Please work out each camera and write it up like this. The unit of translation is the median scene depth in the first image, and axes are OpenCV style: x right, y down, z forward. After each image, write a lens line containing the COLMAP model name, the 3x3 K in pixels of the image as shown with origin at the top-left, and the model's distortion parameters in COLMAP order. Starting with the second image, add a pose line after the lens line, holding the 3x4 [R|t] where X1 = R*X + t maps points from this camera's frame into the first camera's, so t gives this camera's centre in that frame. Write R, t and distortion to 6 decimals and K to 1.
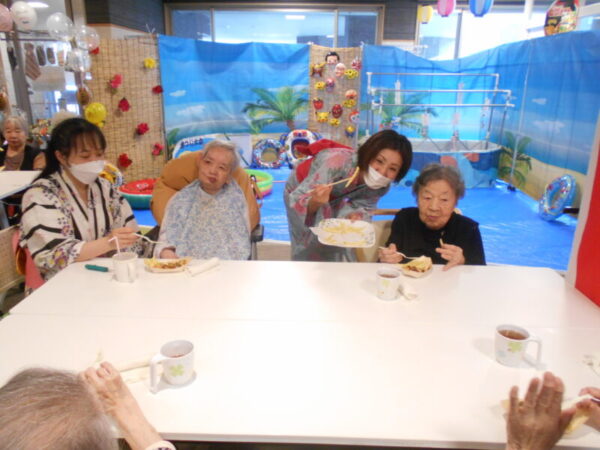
lens RADIAL K [[459.1, 0, 300.0], [0, 459.1, 225.0], [0, 0, 1]] dist [-0.007560, 0.003045]
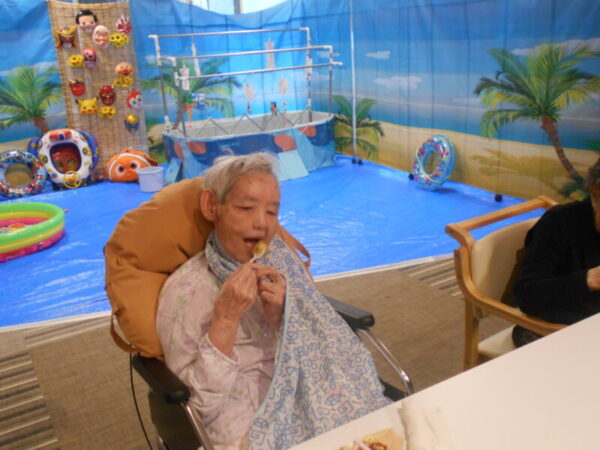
lens RADIAL K [[577.0, 0, 300.0], [0, 577.0, 225.0], [0, 0, 1]] dist [-0.009305, -0.002702]
pose [[0.842817, -0.223934, 0.489401, -0.149668], [0.226001, 0.972528, 0.055793, -0.043917], [-0.488450, 0.063582, 0.870272, 0.125350]]
